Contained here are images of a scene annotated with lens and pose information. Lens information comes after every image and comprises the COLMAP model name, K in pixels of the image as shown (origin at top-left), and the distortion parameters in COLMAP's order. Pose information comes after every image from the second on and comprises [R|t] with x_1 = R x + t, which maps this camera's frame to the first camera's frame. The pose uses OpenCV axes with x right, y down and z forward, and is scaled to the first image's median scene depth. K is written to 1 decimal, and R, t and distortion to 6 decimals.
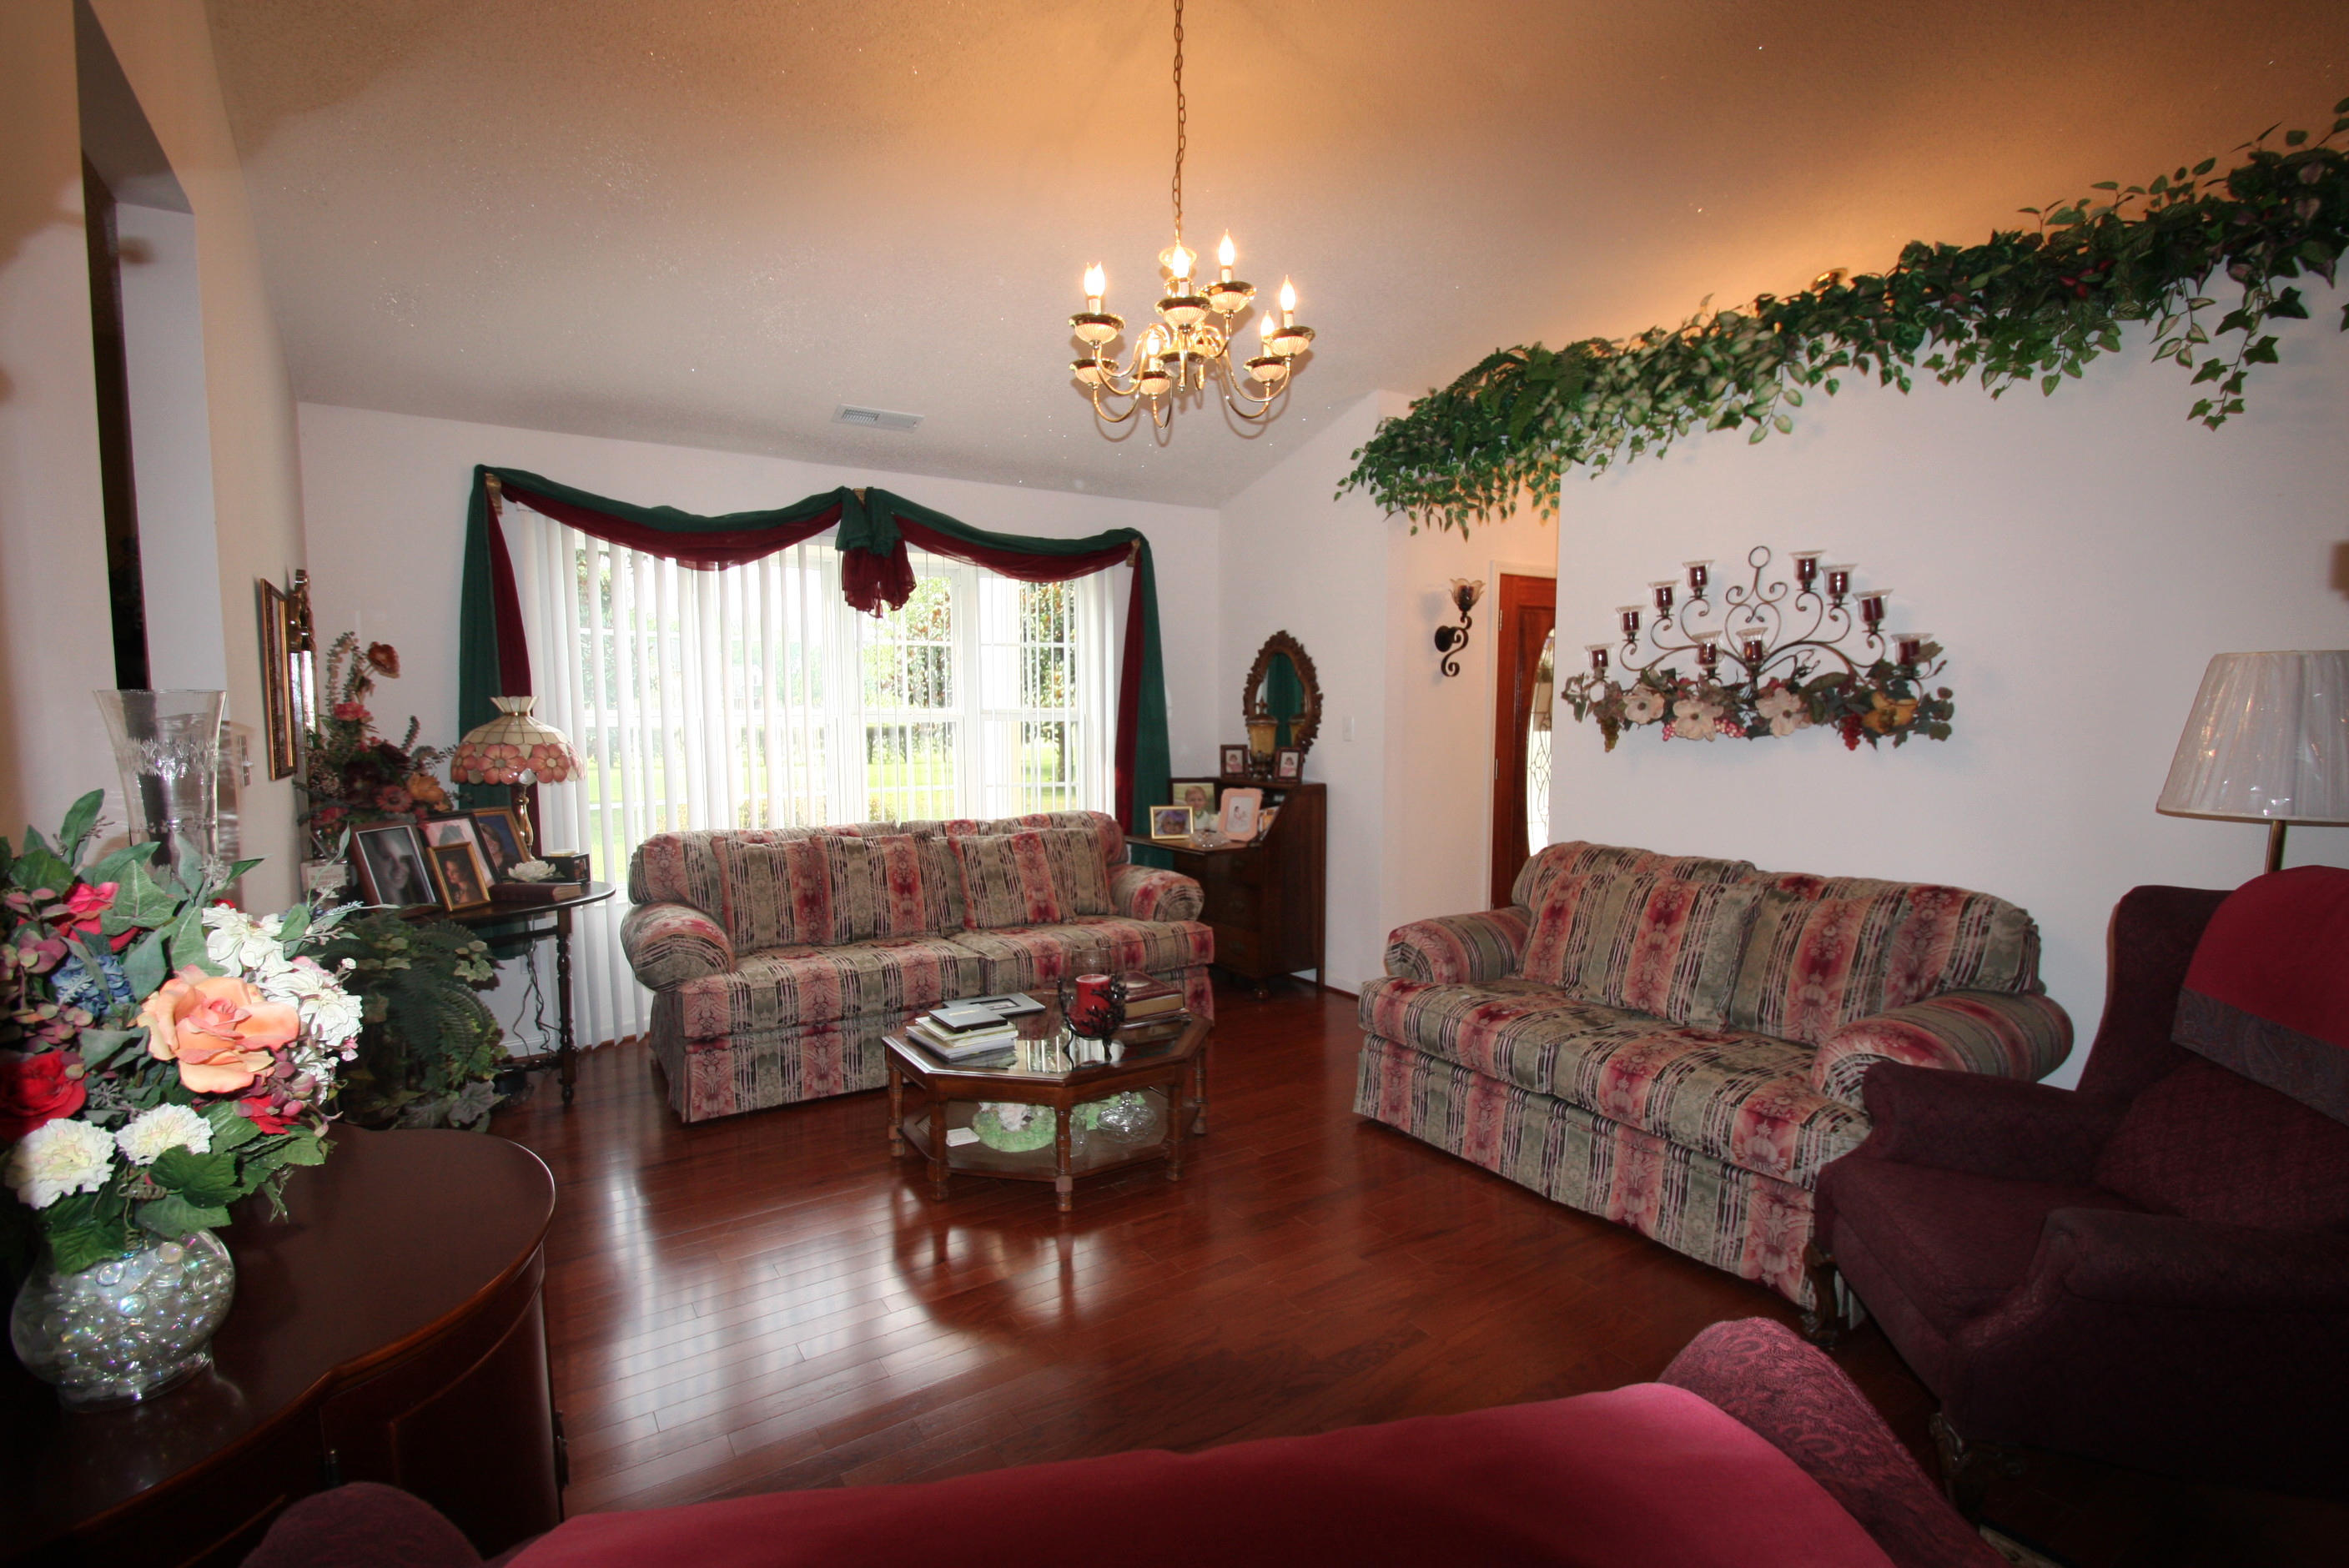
lens RADIAL K [[1105.8, 0, 1174.7], [0, 1105.8, 792.7], [0, 0, 1]] dist [-0.000165, -0.000042]
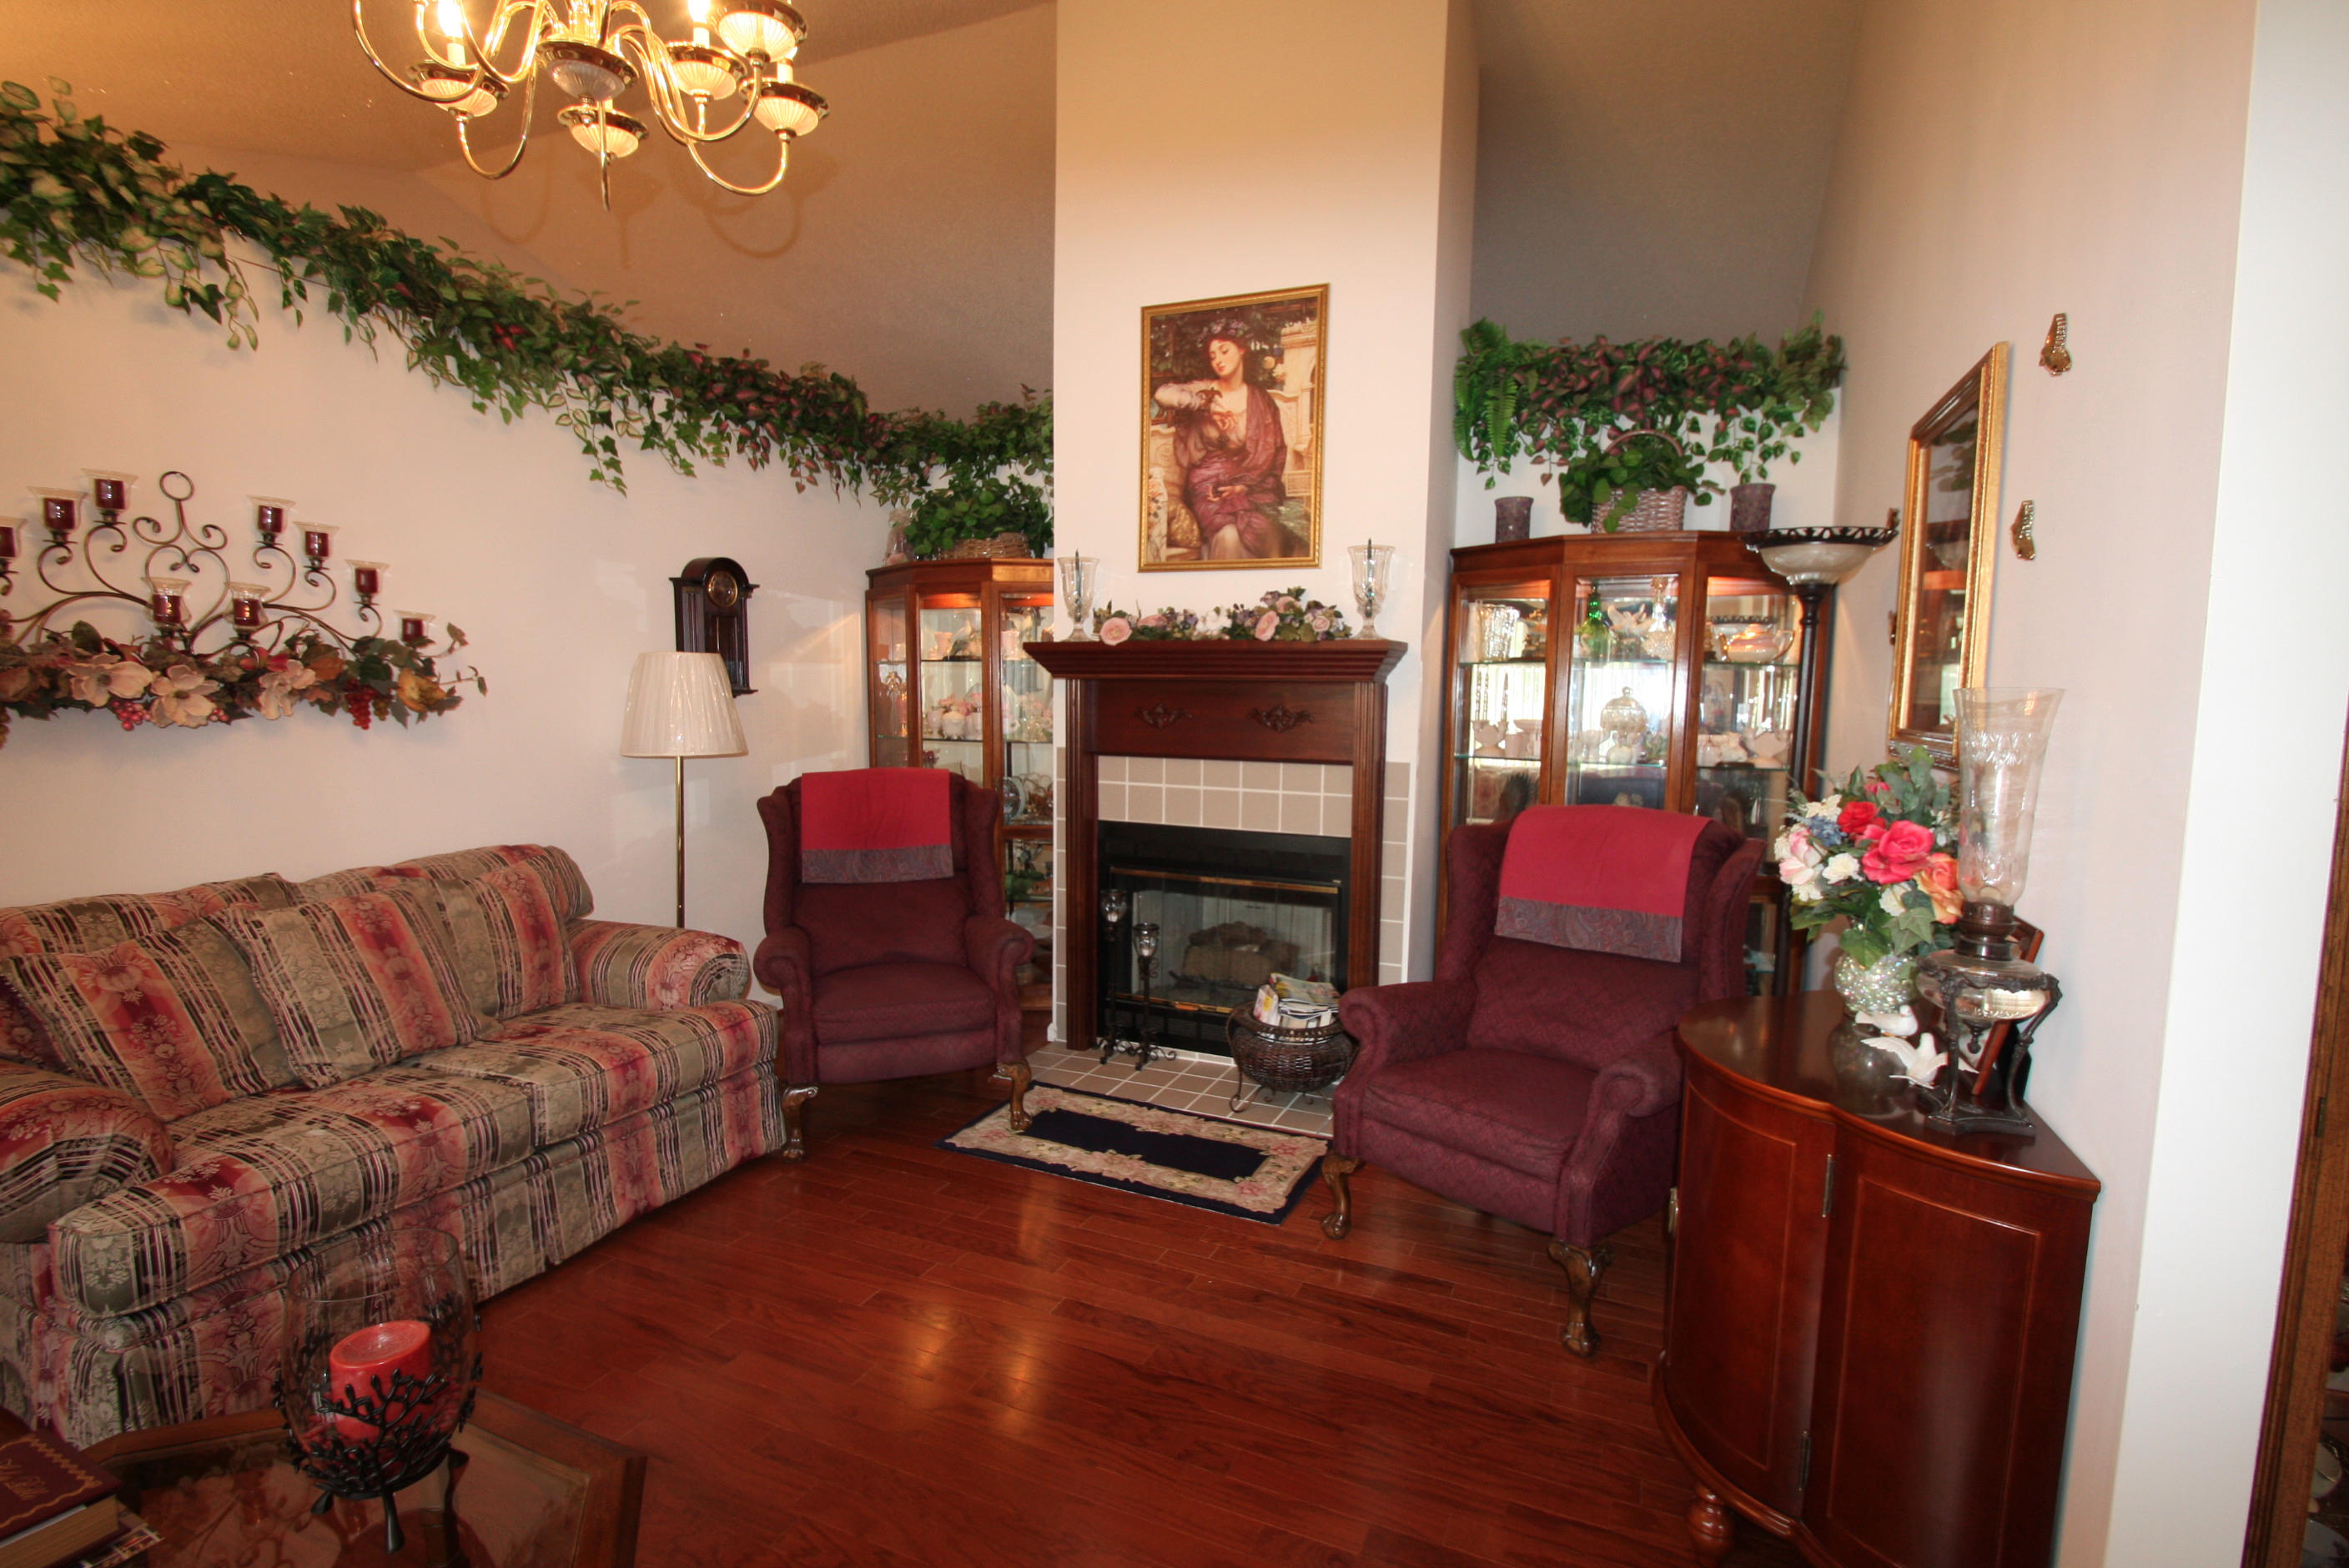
lens RADIAL K [[1105.8, 0, 1175.3], [0, 1105.8, 788.0], [0, 0, 1]] dist [-0.000165, -0.000042]
pose [[-0.539768, -0.086251, 0.837384, -0.539593], [0.047281, 0.990061, 0.132454, -0.078651], [-0.840485, 0.111086, -0.530325, 0.898434]]
